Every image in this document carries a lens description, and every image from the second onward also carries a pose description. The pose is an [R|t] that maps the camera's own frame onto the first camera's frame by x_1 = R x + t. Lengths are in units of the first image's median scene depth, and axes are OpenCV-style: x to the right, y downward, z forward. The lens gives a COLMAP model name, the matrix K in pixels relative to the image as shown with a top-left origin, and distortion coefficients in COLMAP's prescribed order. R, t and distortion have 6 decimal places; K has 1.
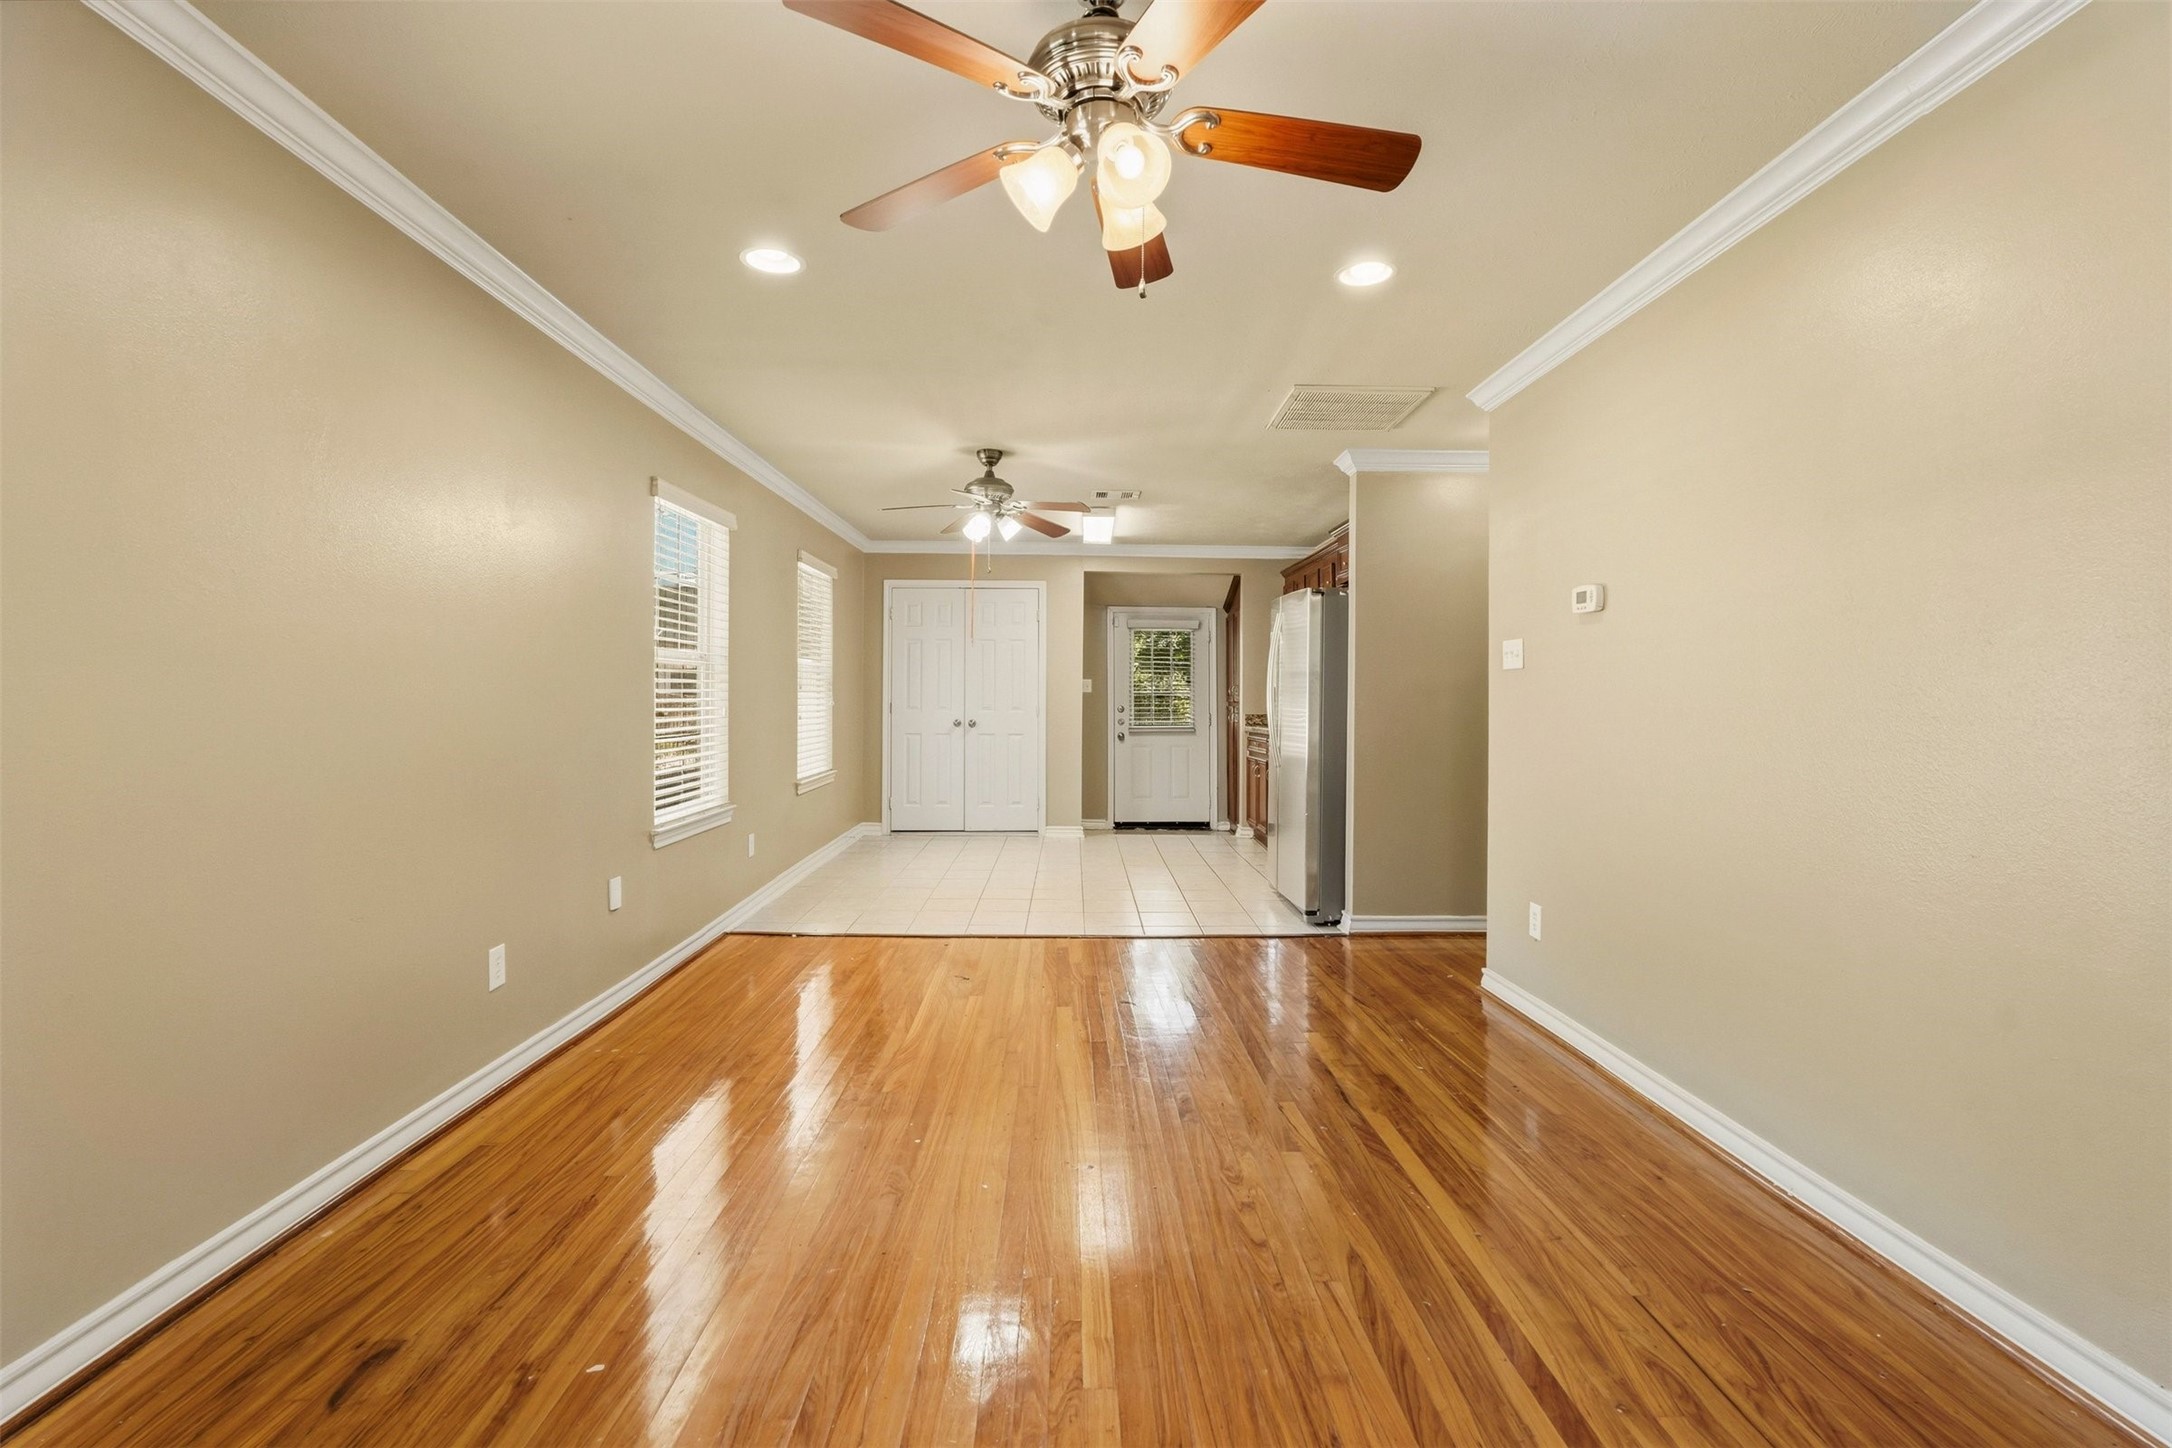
lens RADIAL K [[973.4, 0, 1084.7], [0, 973.4, 700.1], [0, 0, 1]] dist [-0.015994, 0.008258]
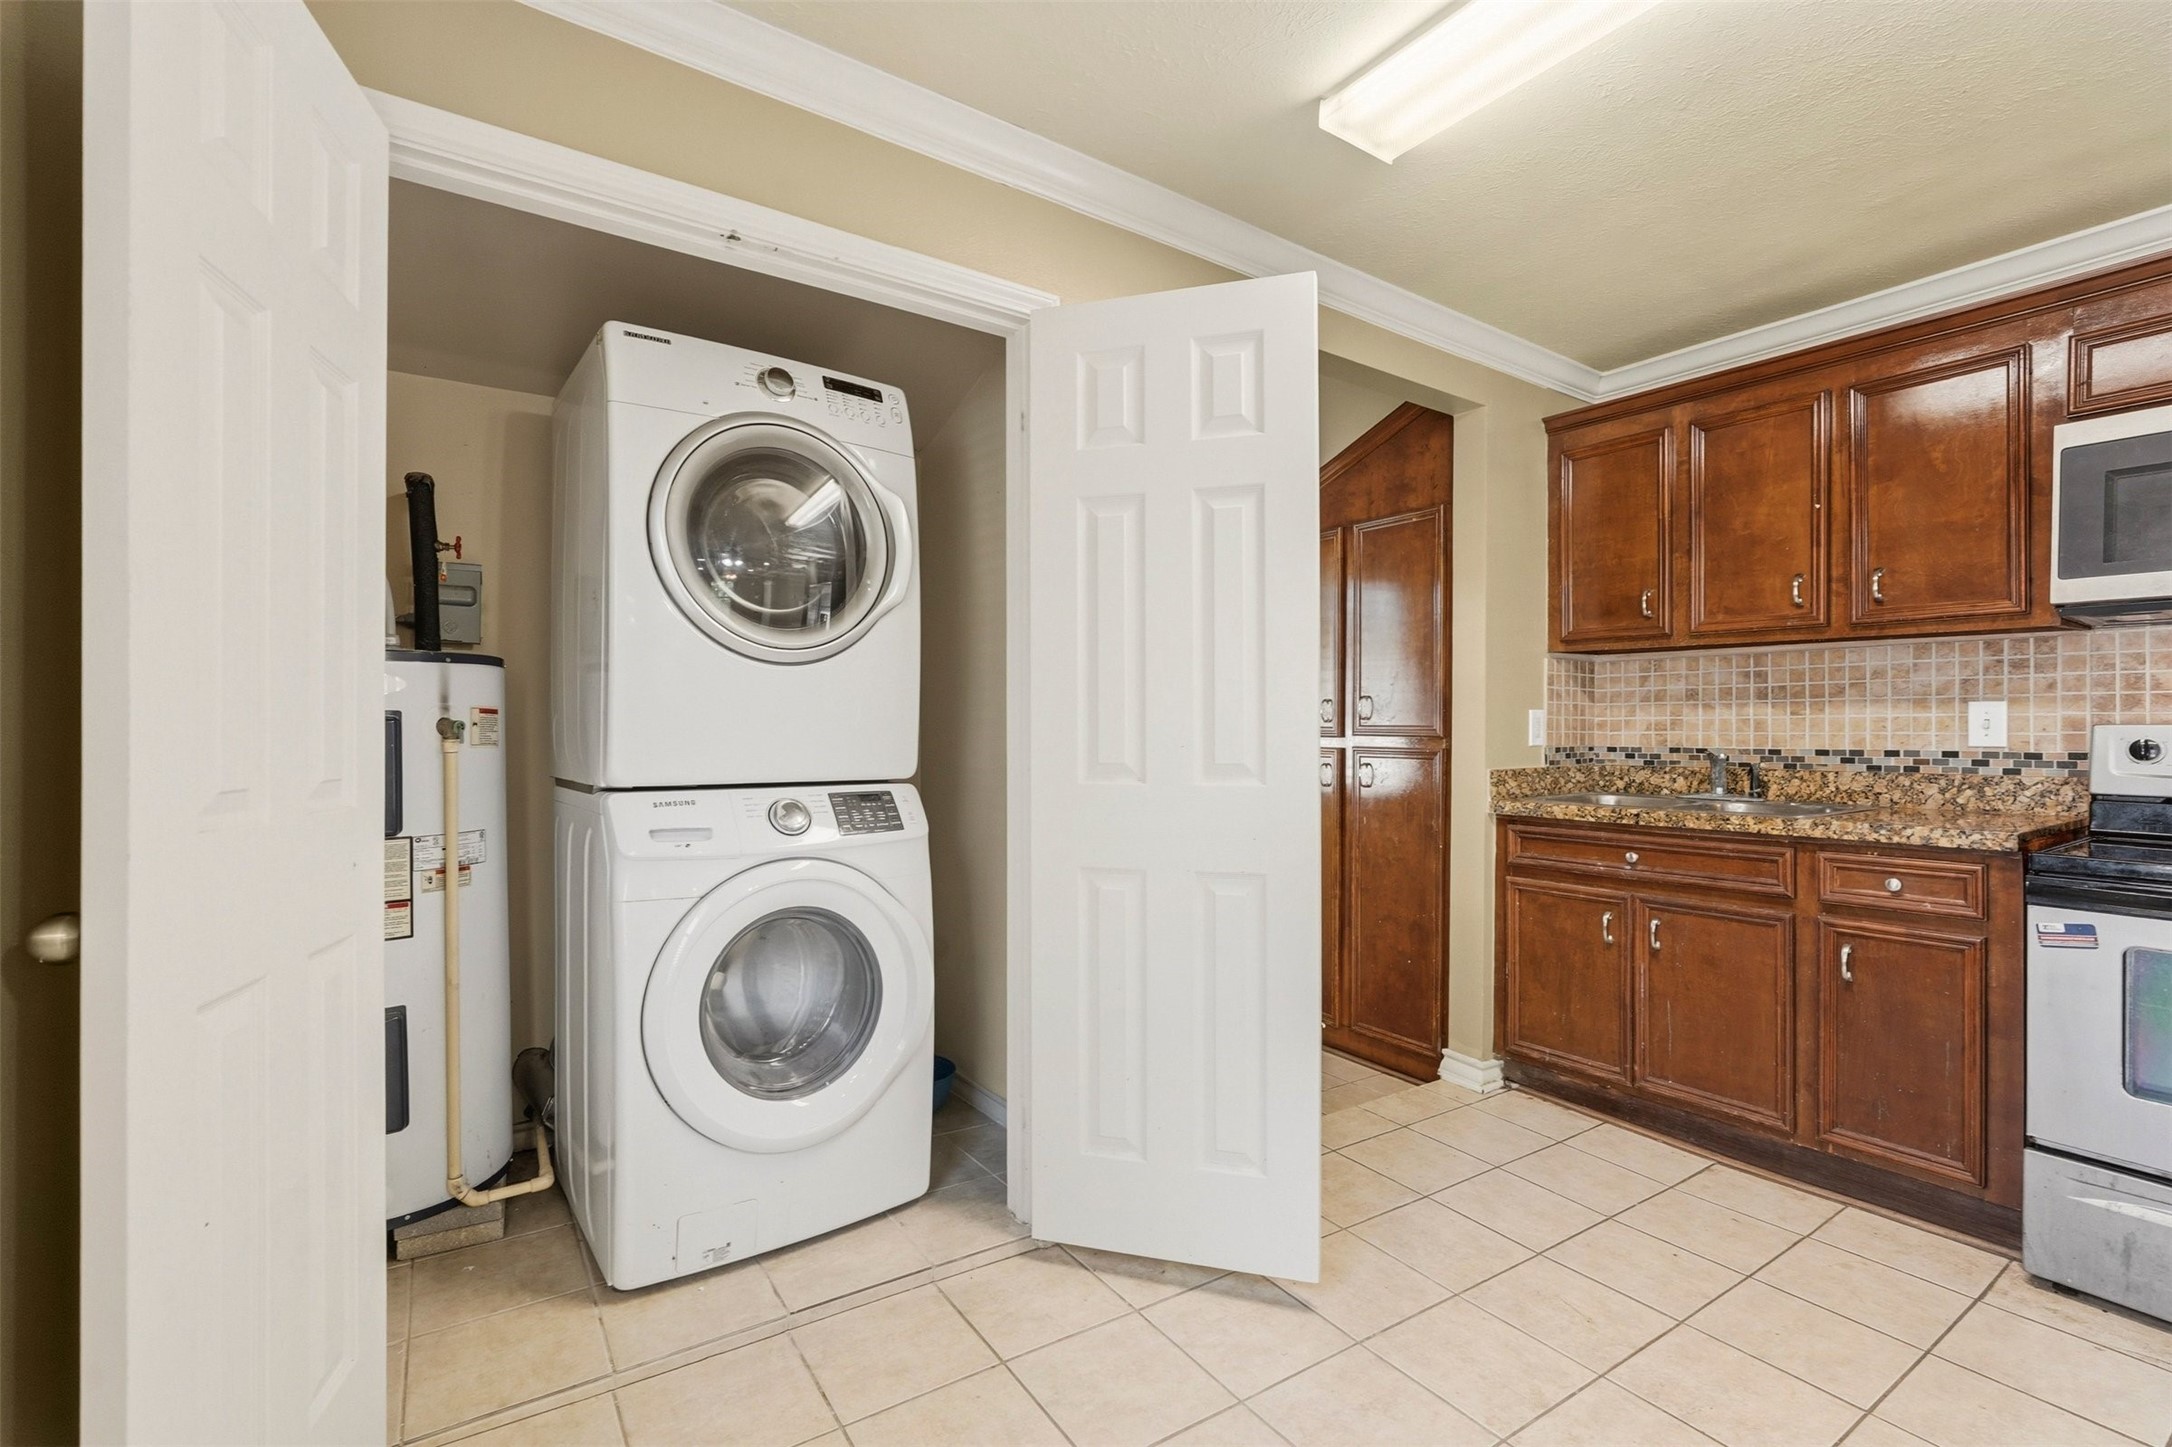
lens RADIAL K [[967.7, 0, 1082.9], [0, 967.7, 726.0], [0, 0, 1]] dist [-0.020505, 0.008494]
pose [[0.840827, 0.000220, 0.541304, -0.288574], [0.000141, 1.000000, -0.000626, -0.004458], [-0.541304, 0.000602, 0.840827, 1.228836]]
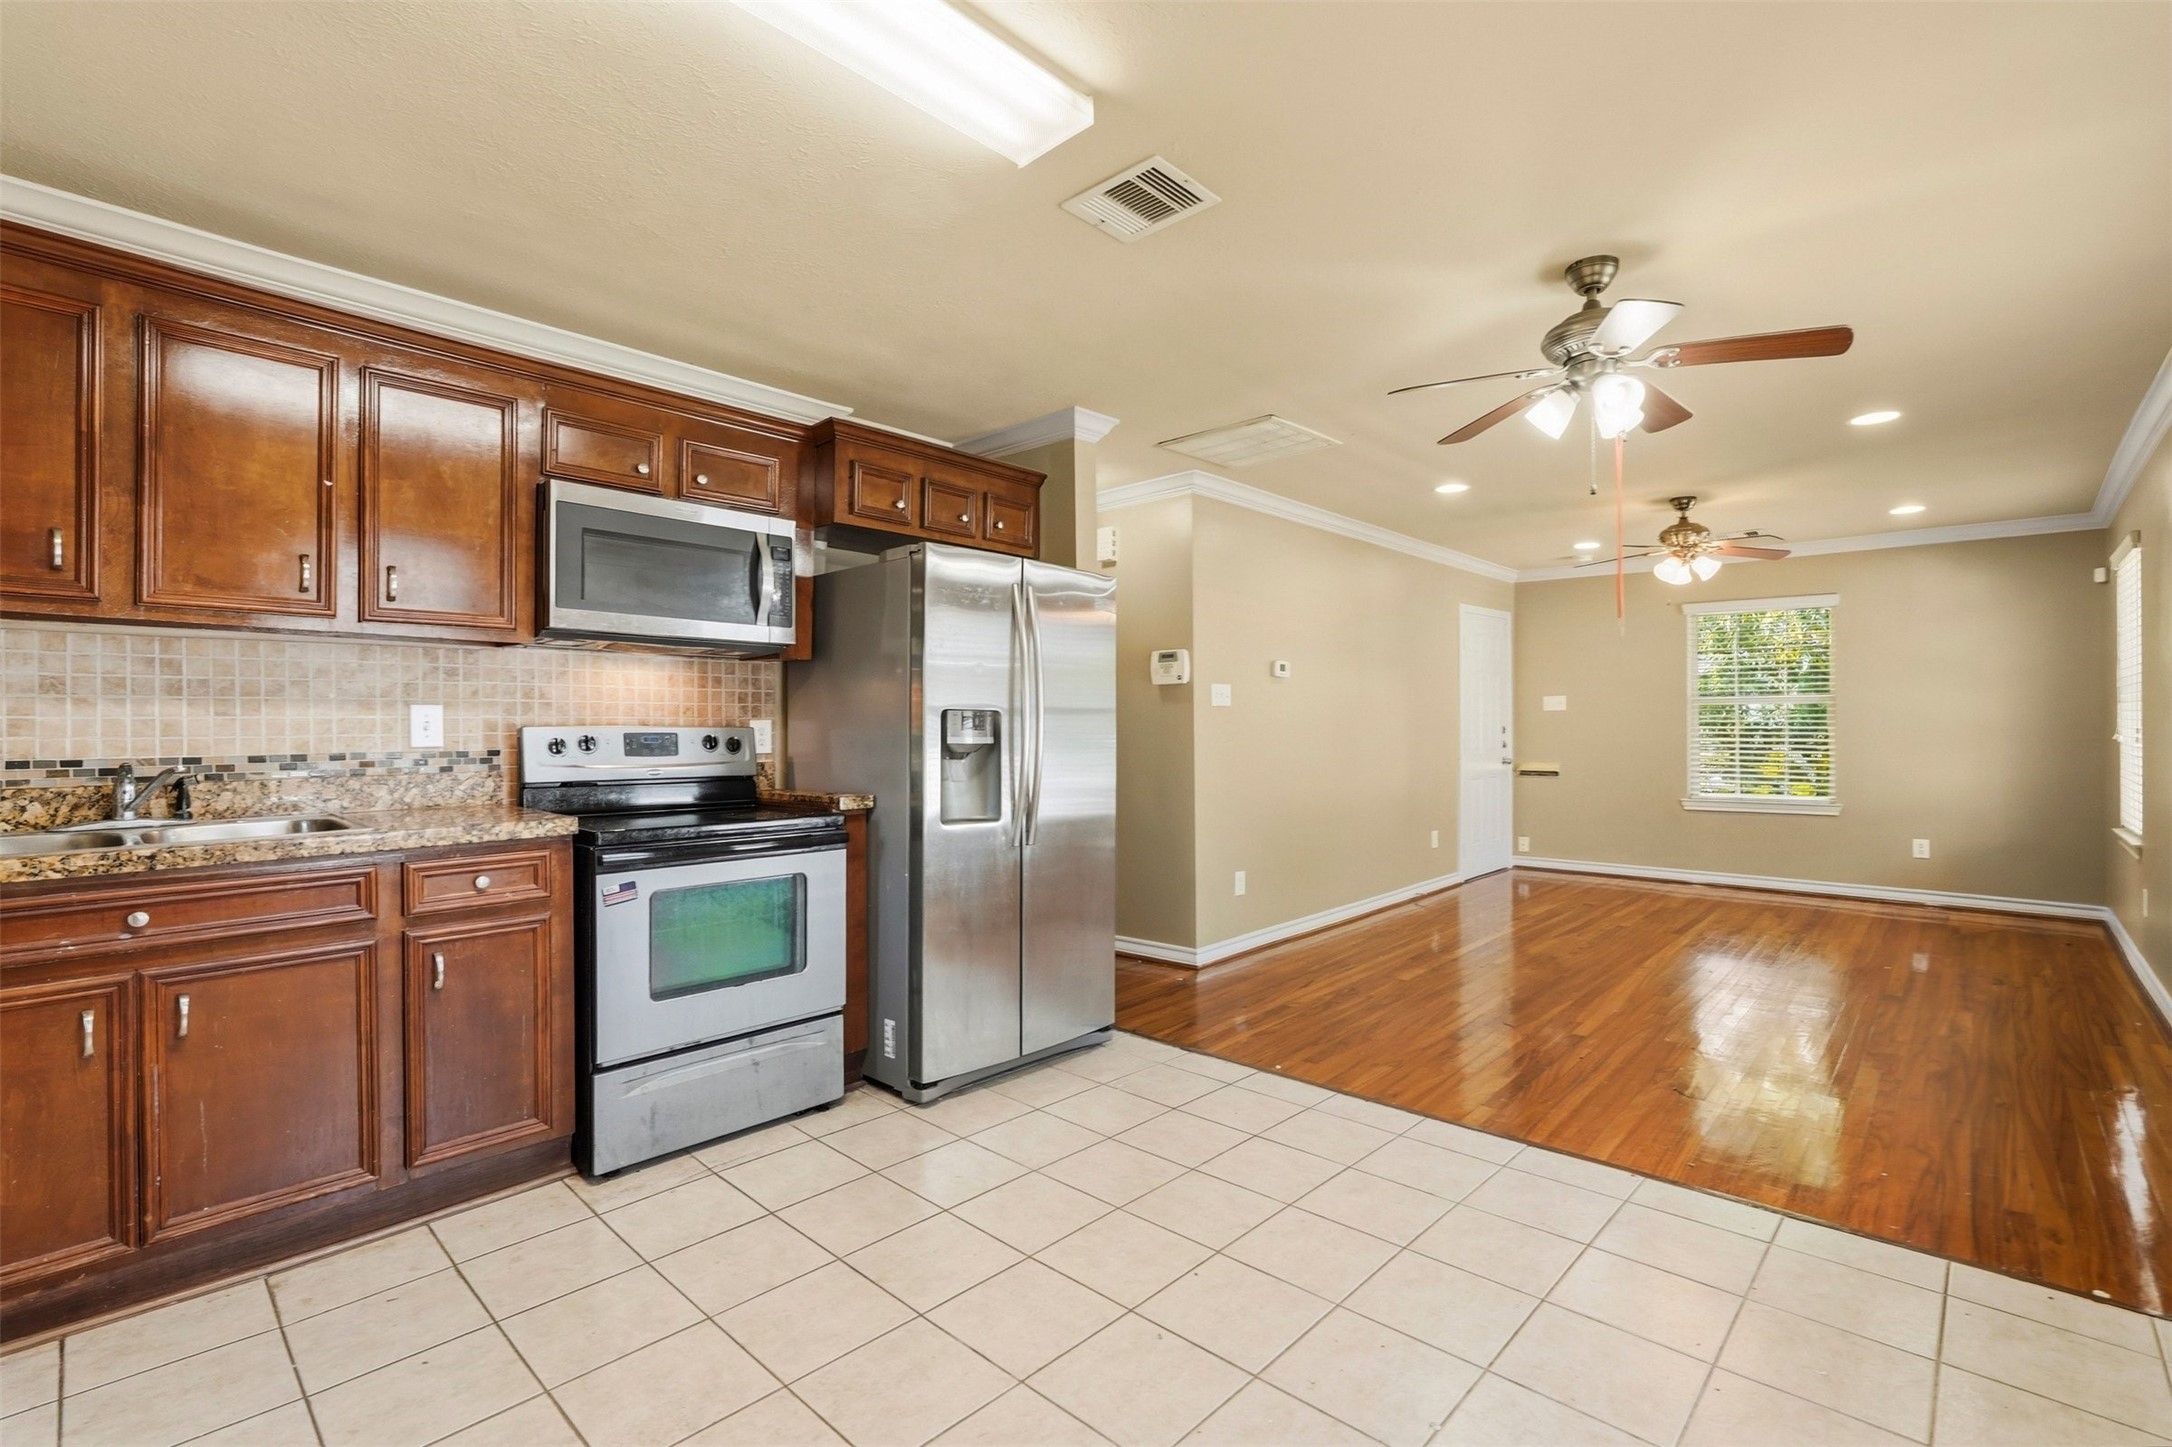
lens RADIAL K [[967.7, 0, 1082.9], [0, 967.7, 726.0], [0, 0, 1]] dist [-0.020505, 0.008494]
pose [[-0.713201, -0.001532, 0.700958, -0.260043], [0.001429, 0.999992, 0.003639, -0.007215], [-0.700958, 0.003597, -0.713194, 1.524737]]
